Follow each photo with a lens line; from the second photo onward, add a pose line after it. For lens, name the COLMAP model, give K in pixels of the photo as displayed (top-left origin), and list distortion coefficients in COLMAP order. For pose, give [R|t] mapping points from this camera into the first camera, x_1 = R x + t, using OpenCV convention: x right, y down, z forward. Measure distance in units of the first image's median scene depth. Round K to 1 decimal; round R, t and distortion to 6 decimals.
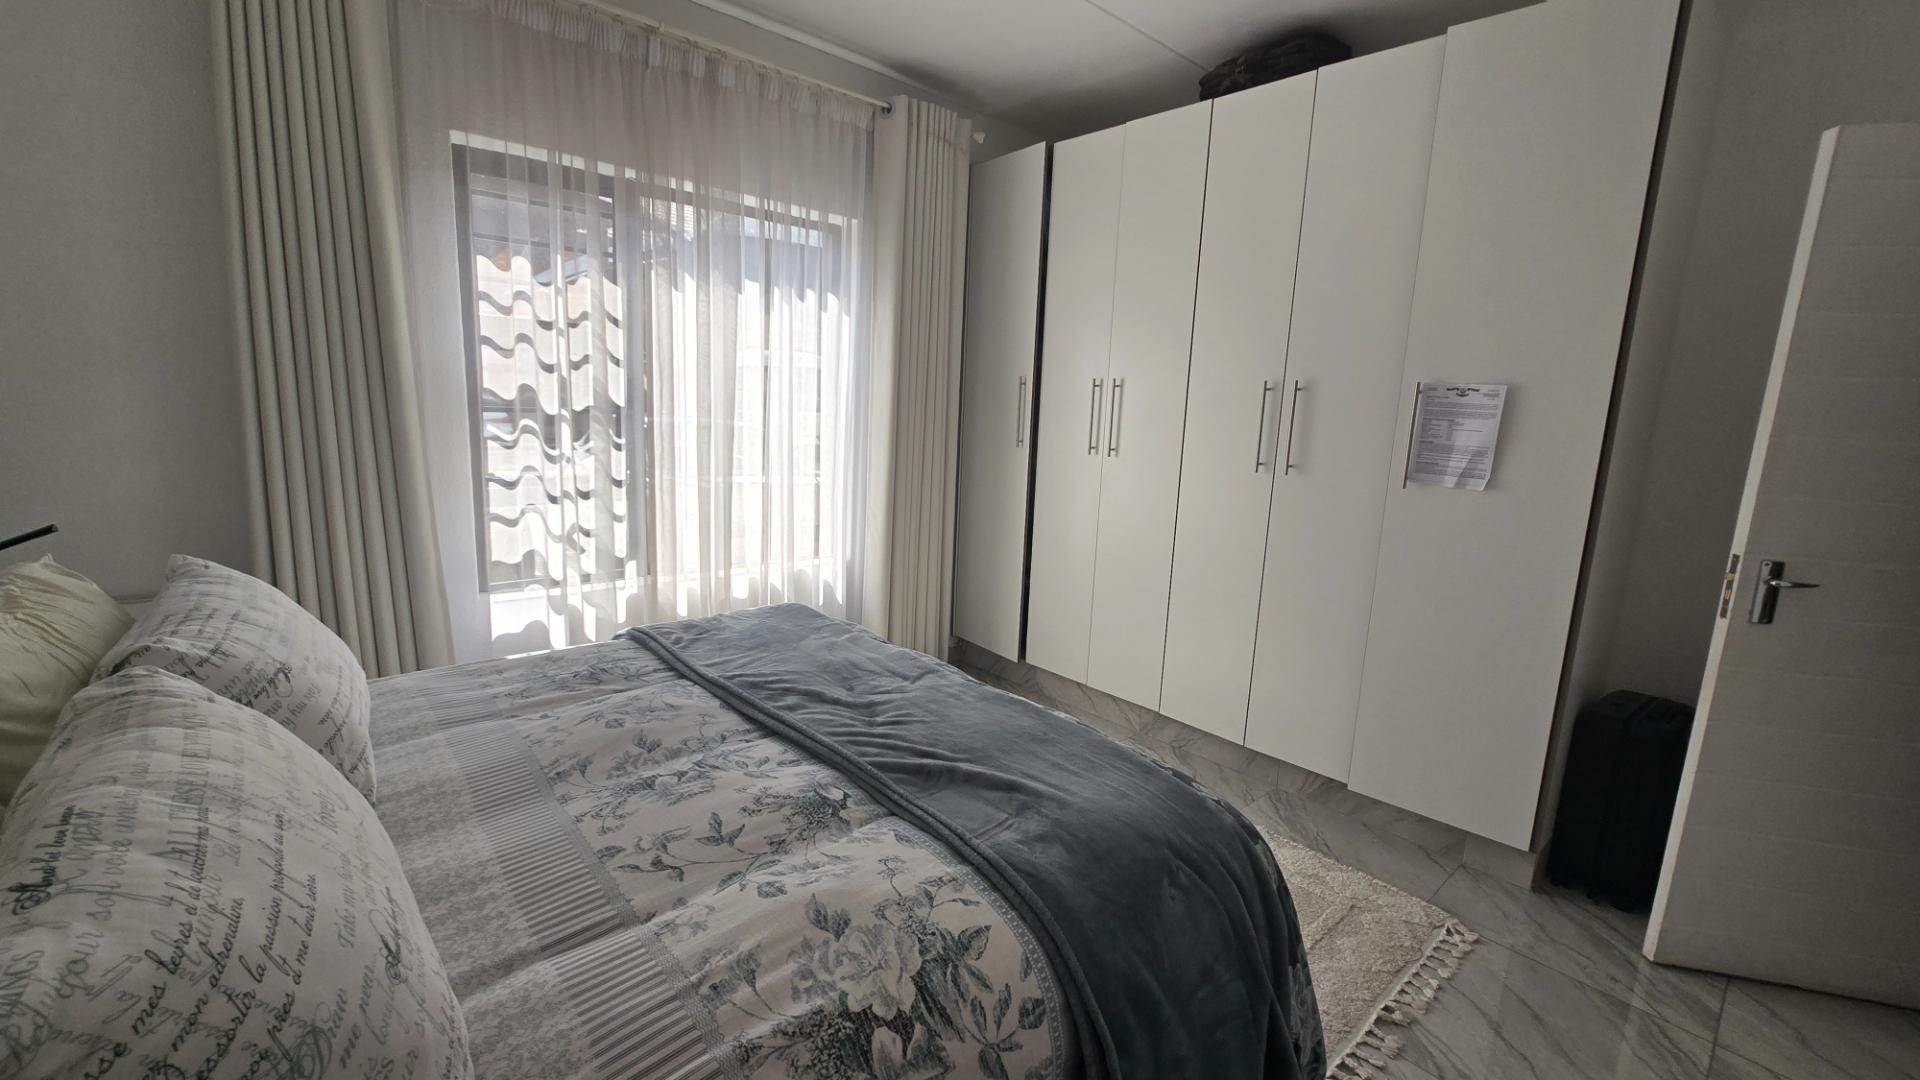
lens RADIAL K [[770.1, 0, 960.0], [0, 770.1, 540.0], [0, 0, 1]] dist [-0.001609, -0.000251]
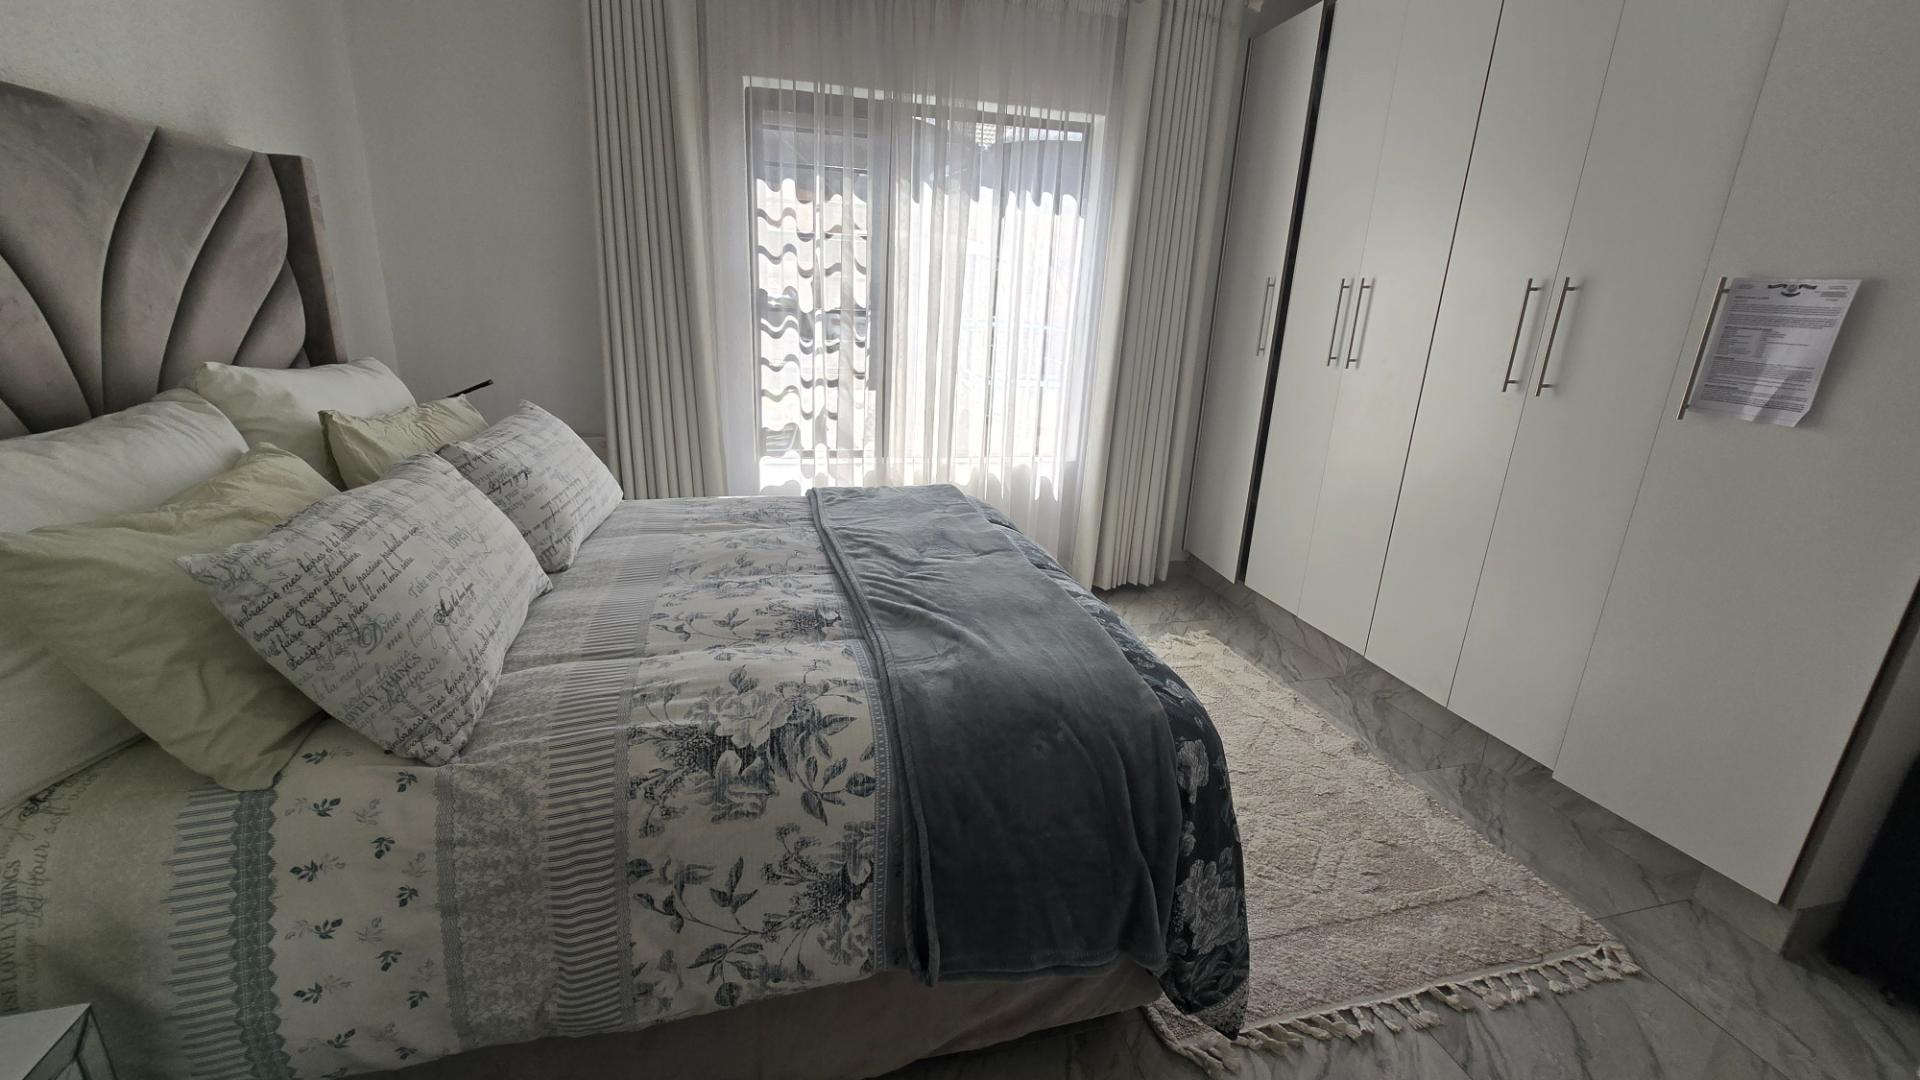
lens RADIAL K [[770.1, 0, 960.0], [0, 770.1, 540.0], [0, 0, 1]] dist [-0.001609, -0.000251]
pose [[0.896644, 0.132487, -0.422465, 0.405080], [-0.084318, 0.987813, 0.130827, 0.018444], [0.434649, -0.081684, 0.896888, -0.021948]]
